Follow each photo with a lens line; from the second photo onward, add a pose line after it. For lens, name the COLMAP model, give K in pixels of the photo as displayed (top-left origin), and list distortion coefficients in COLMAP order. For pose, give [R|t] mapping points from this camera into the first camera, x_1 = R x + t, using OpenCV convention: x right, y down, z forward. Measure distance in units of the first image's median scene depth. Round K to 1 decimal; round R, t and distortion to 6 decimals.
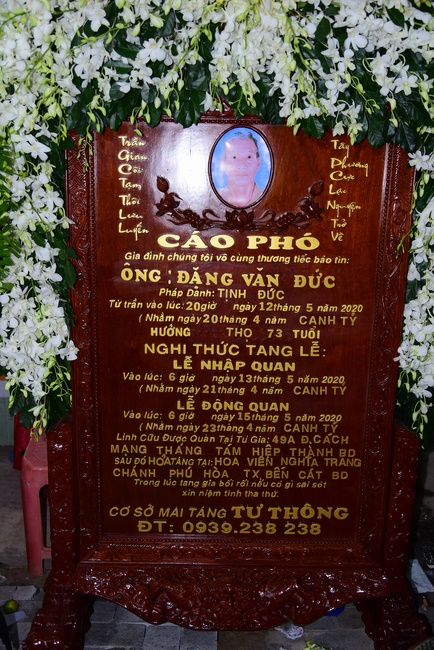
lens RADIAL K [[650.2, 0, 217.0], [0, 650.2, 325.3], [0, 0, 1]] dist [-0.023770, 0.000000]
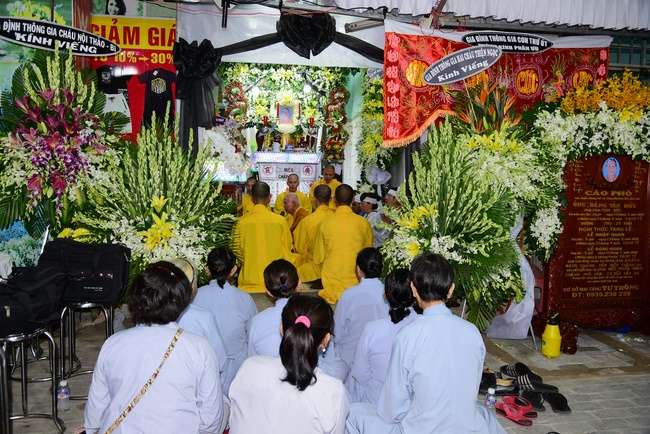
lens RADIAL K [[537.2, 0, 327.1], [0, 537.2, 215.2], [0, 0, 1]] dist [-0.004312, 0.002624]
pose [[0.984942, -0.015094, 0.172224, -1.657498], [0.039643, 0.989357, -0.140005, 0.268158], [-0.168277, 0.144724, 0.975058, -1.197441]]
